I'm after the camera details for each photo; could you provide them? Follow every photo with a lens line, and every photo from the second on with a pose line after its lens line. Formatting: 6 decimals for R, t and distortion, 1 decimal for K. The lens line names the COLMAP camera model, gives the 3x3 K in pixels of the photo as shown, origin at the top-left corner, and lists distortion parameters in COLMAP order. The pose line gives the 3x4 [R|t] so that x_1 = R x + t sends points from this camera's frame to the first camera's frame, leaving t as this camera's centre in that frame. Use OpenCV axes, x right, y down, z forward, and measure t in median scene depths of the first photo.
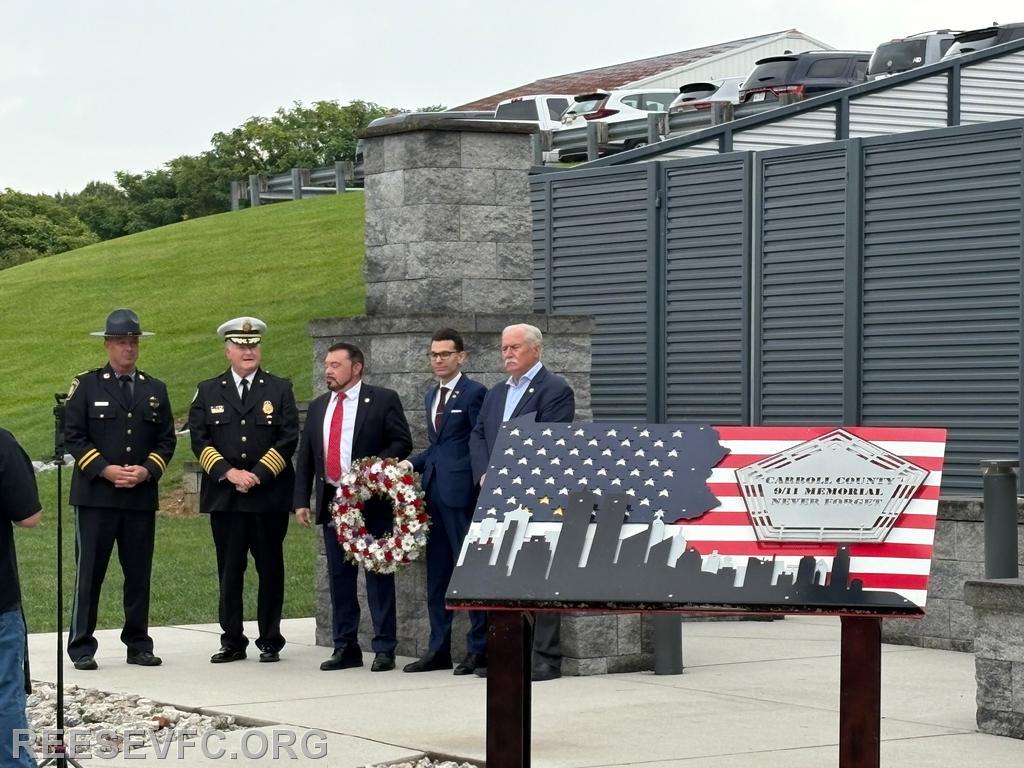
lens RADIAL K [[3205.4, 0, 512.0], [0, 3205.4, 384.0], [0, 0, 1]] dist [0.018073, 0.226236]
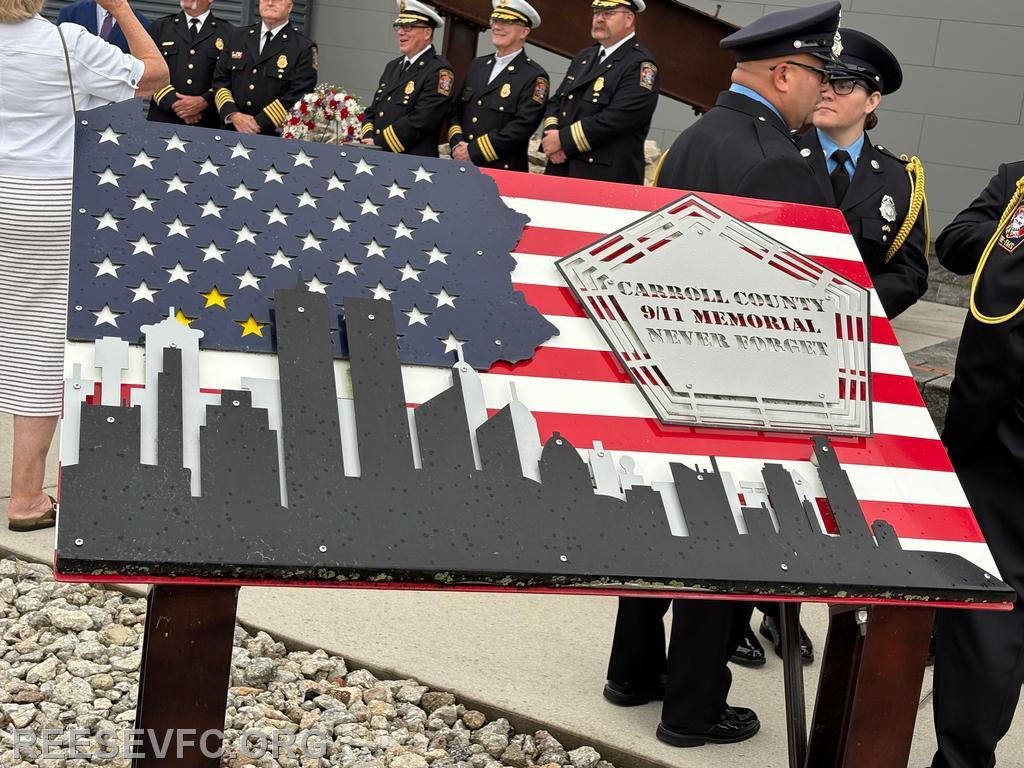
lens RADIAL K [[1568.7, 0, 512.0], [0, 1568.7, 384.0], [0, 0, 1]] dist [0.201540, 0.006130]
pose [[0.866974, 0.020262, 0.497941, -0.071513], [-0.126551, 0.975372, 0.180650, -0.000223], [-0.482018, -0.219634, 0.848186, 0.786066]]
